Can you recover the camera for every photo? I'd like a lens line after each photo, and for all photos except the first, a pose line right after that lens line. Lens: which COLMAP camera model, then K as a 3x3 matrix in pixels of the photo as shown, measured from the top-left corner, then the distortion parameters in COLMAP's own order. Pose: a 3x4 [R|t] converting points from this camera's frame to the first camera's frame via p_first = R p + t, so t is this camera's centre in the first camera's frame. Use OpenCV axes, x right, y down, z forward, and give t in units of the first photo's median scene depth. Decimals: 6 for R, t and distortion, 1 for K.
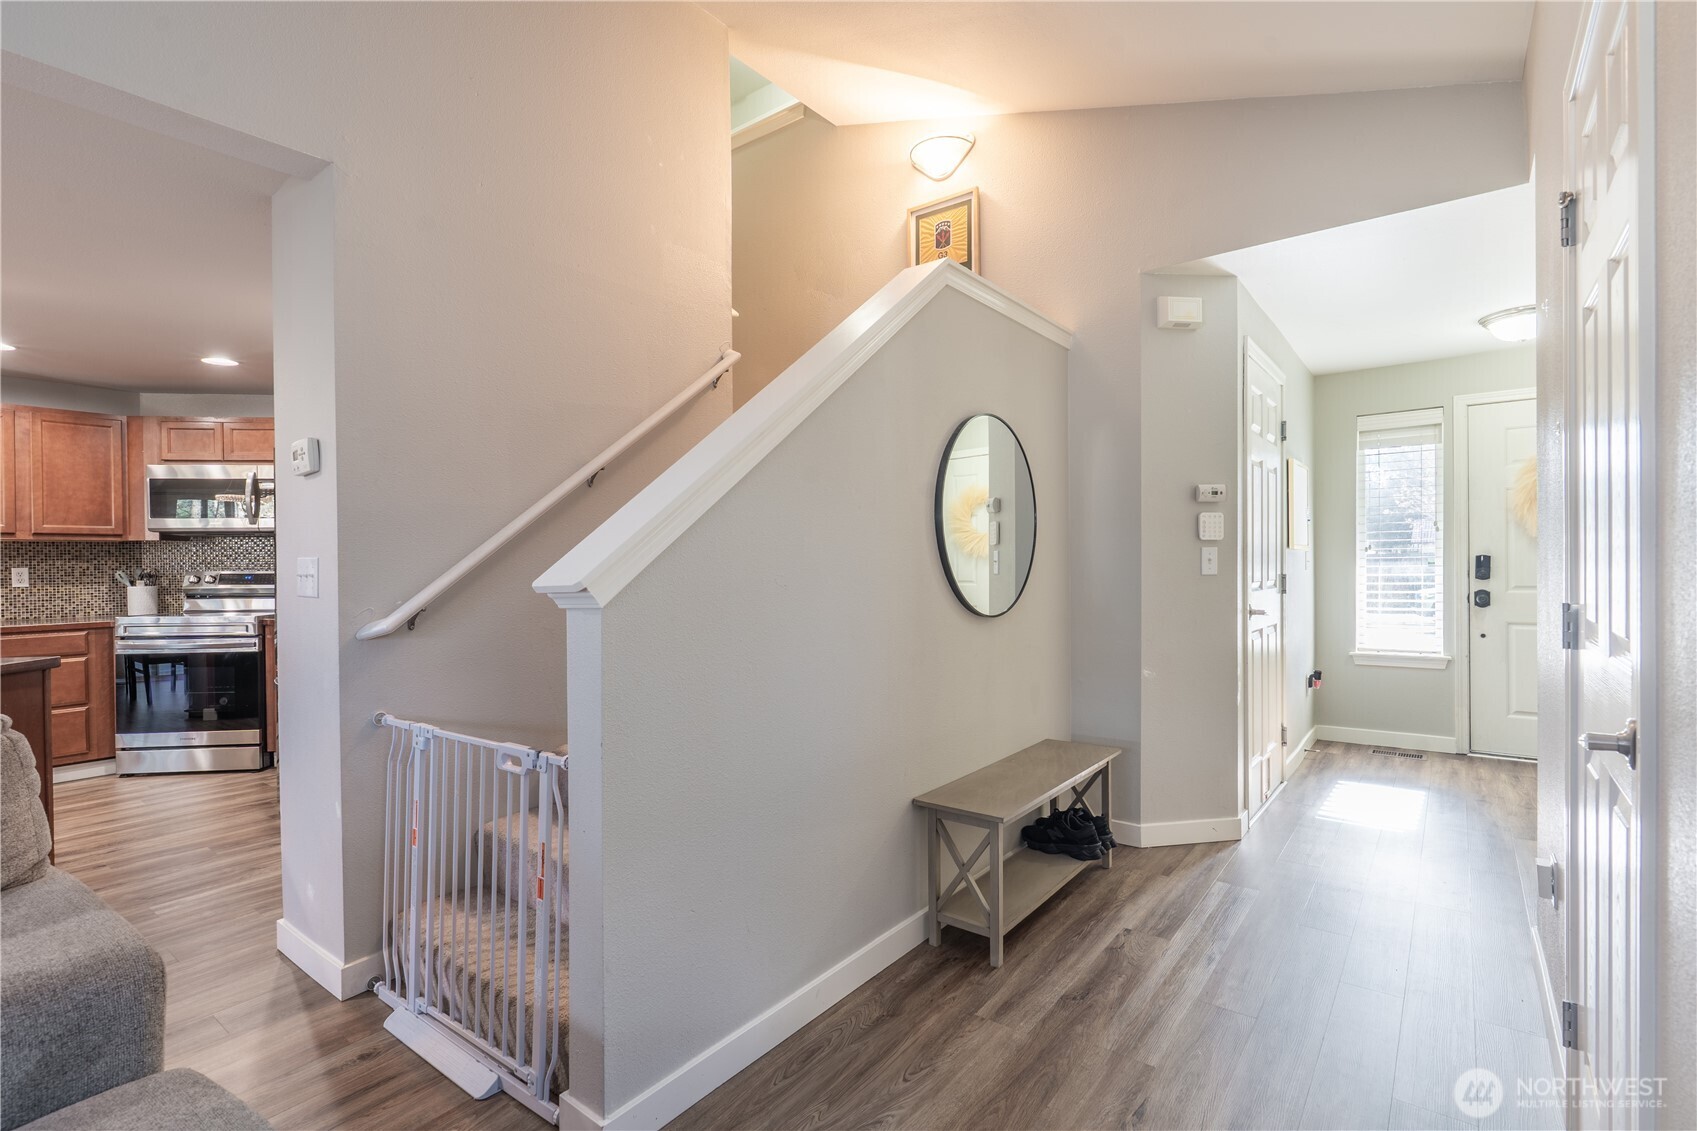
lens RADIAL K [[802.6, 0, 845.2], [0, 802.6, 576.1], [0, 0, 1]] dist [-0.015903, 0.000084]
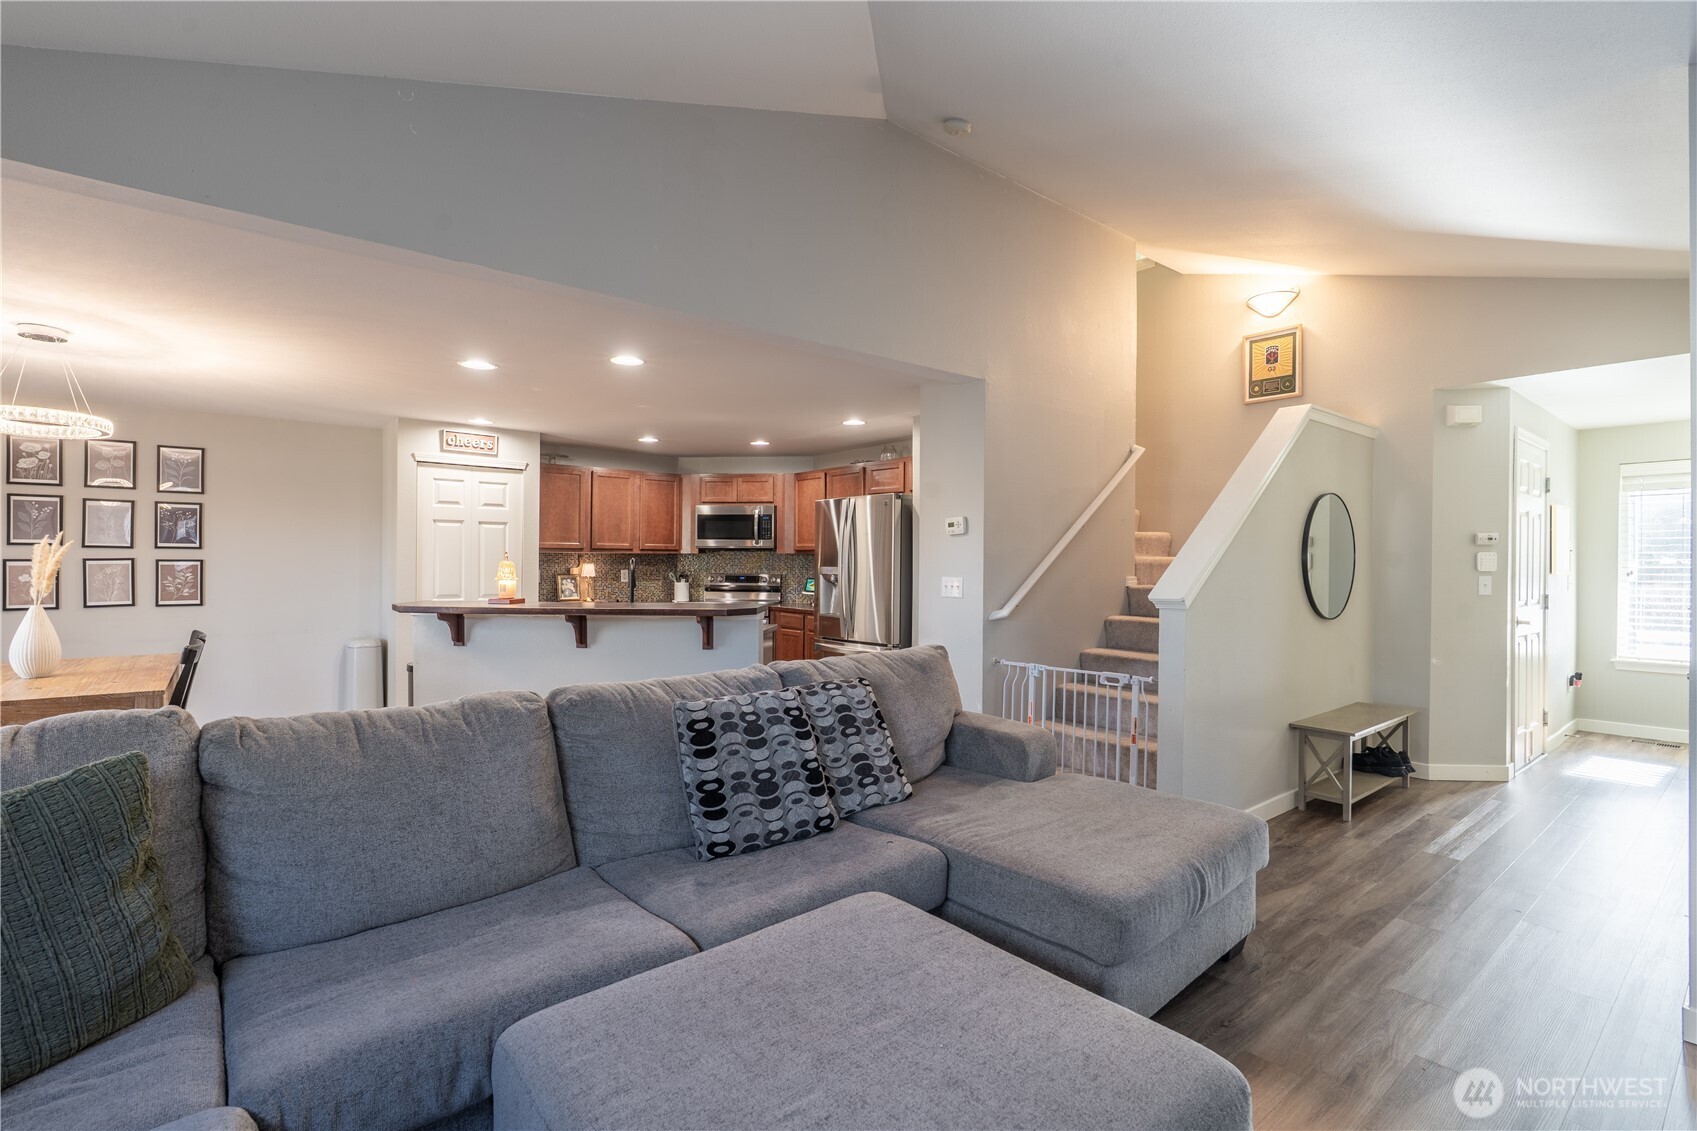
lens RADIAL K [[771.4, 0, 848.5], [0, 771.4, 565.5], [0, 0, 1]] dist [-0.008661, 0.000355]
pose [[0.971255, 0.016580, -0.237462, -0.291629], [-0.019038, 0.999786, -0.008061, -0.019515], [0.237278, 0.012350, 0.971363, -0.541775]]
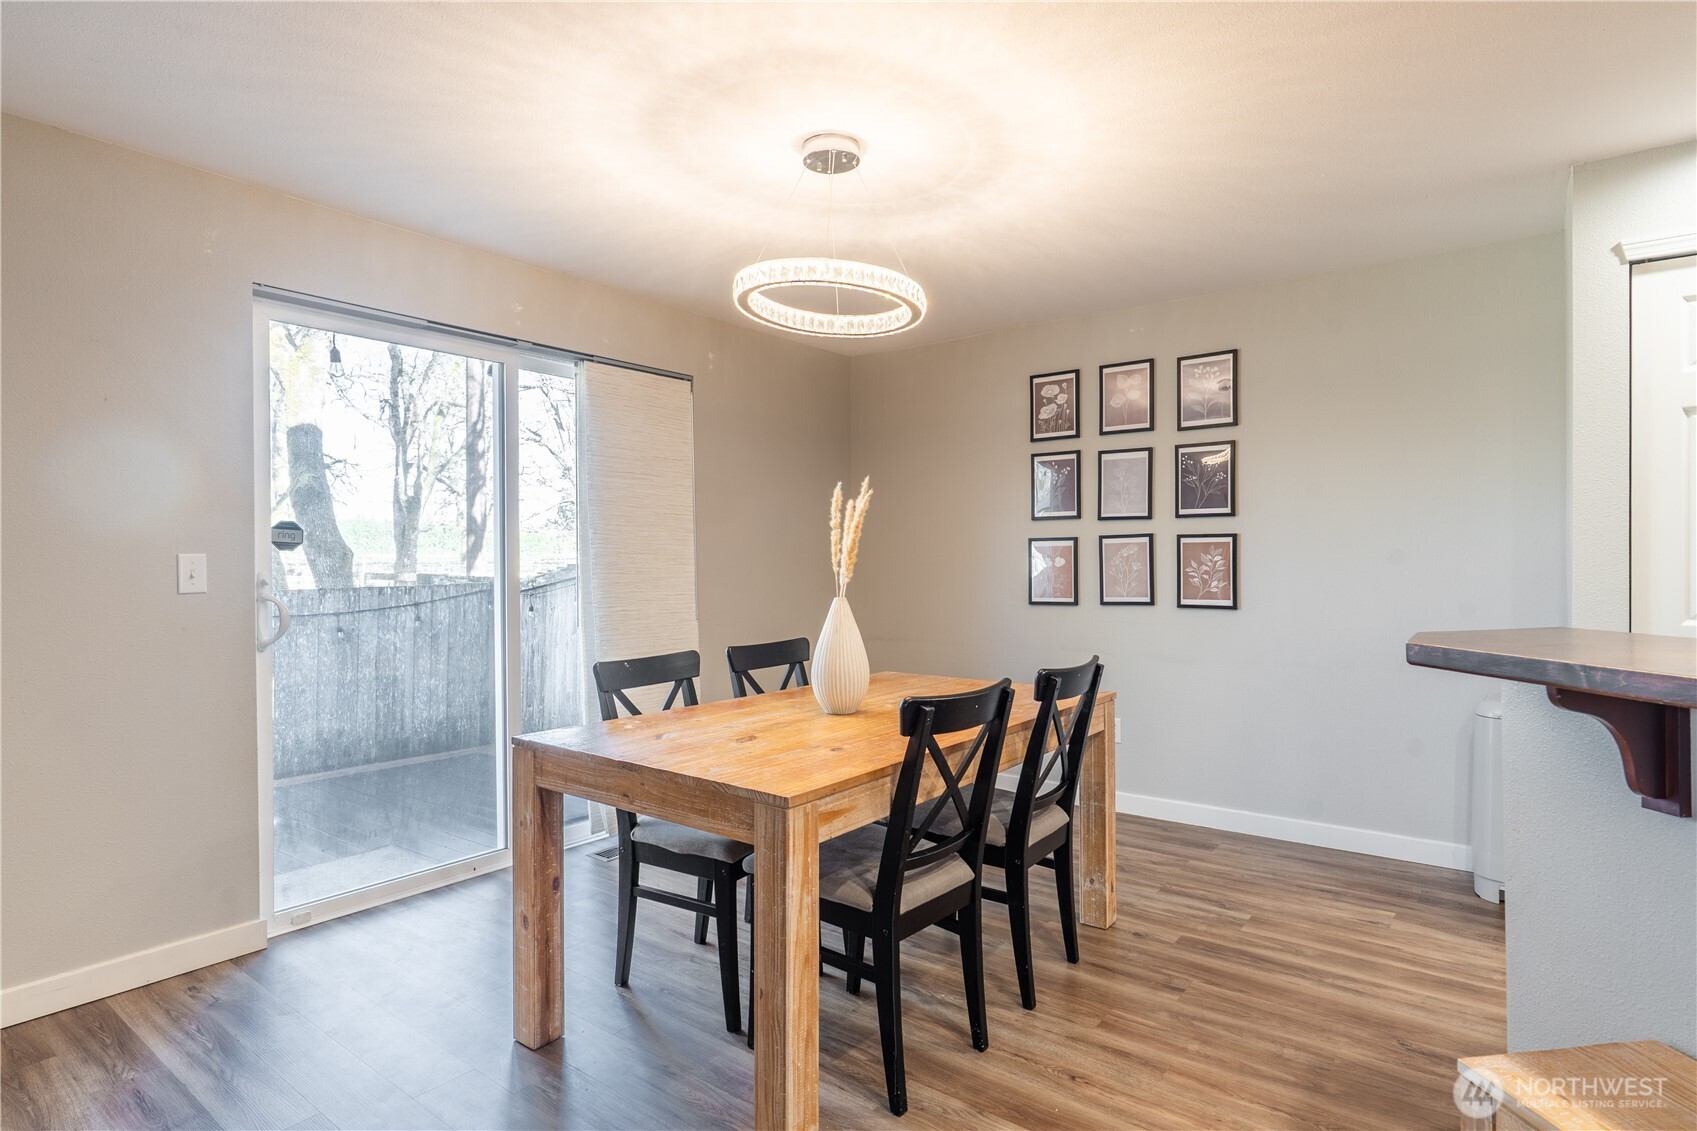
lens RADIAL K [[897.3, 0, 848.5], [0, 897.3, 565.5], [0, 0, 1]] dist [-0.001678, 0.000029]
pose [[-0.000649, 0.017633, -0.999844, -0.805884], [-0.009633, 0.999798, 0.017638, 0.004407], [0.999953, 0.009643, -0.000479, 0.151732]]
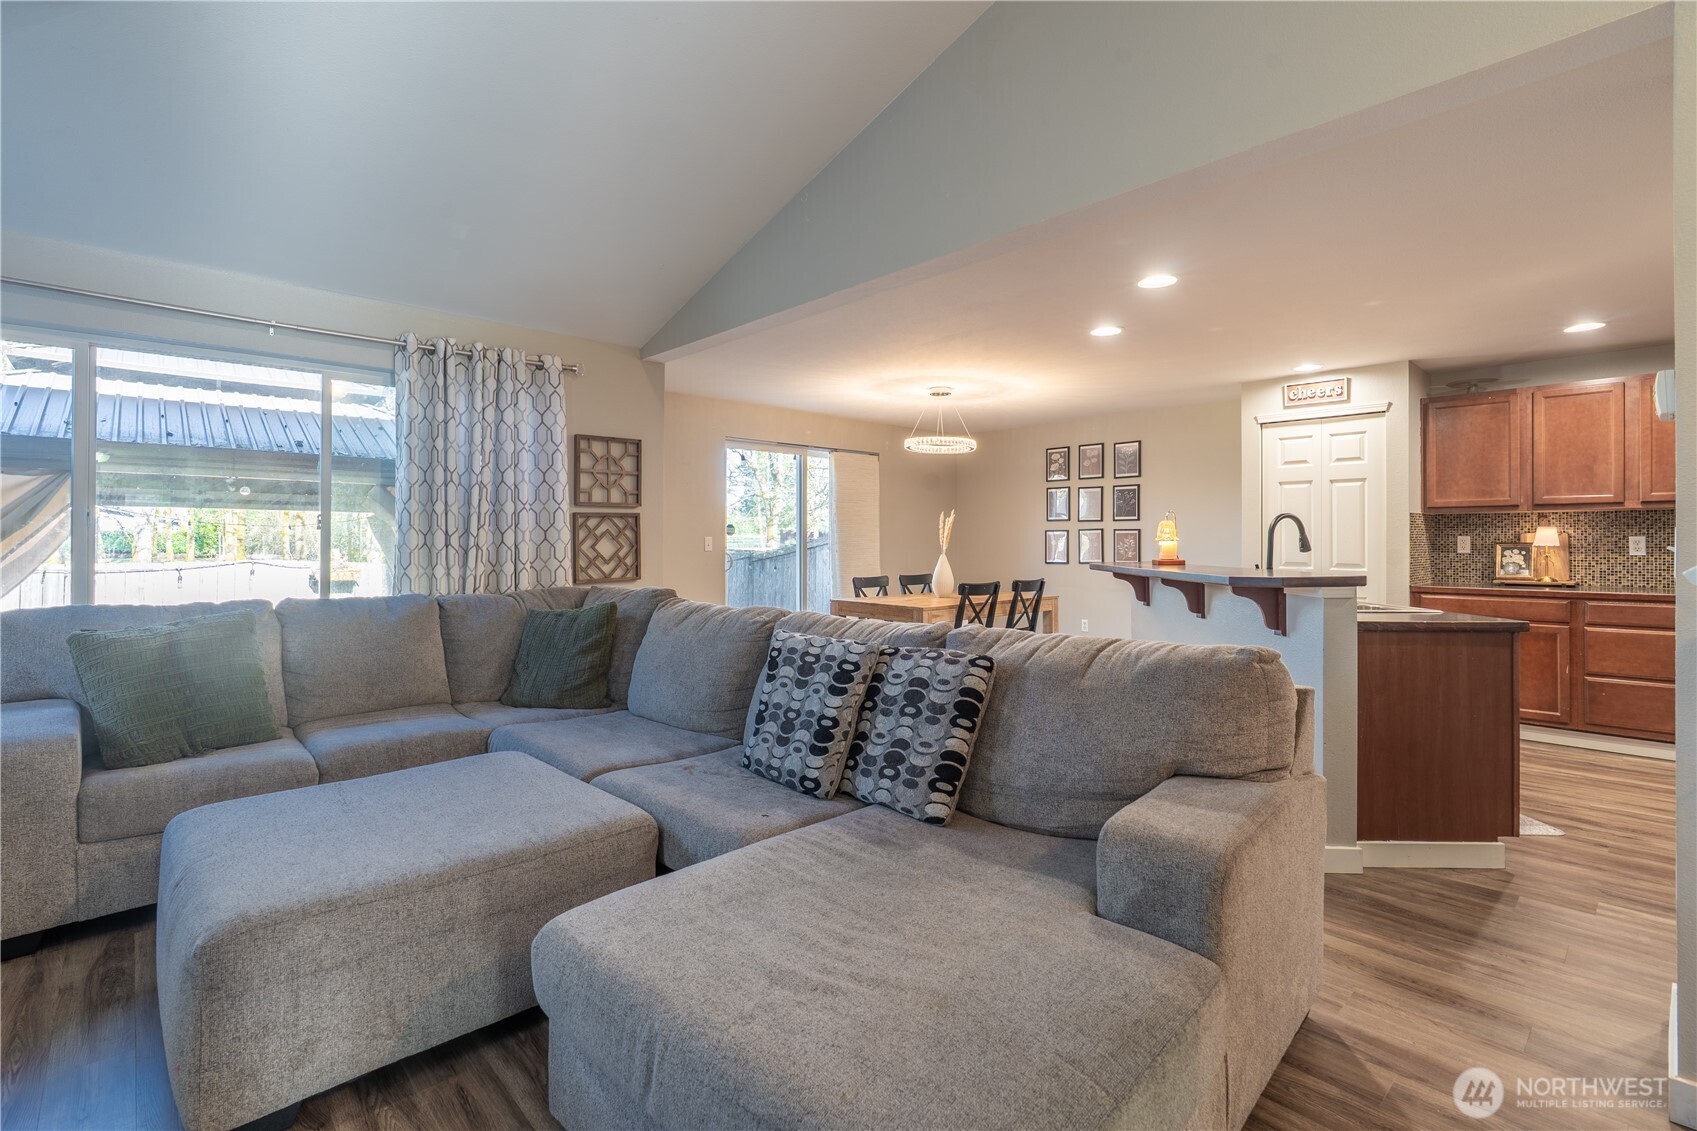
lens RADIAL K [[776.0, 0, 848.2], [0, 776.0, 537.9], [0, 0, 1]] dist [-0.001407, -0.000066]
pose [[-0.164128, 0.006640, -0.986417, 0.127015], [-0.013490, 0.999869, 0.008975, -0.004679], [0.986347, 0.014780, -0.164017, 0.215262]]
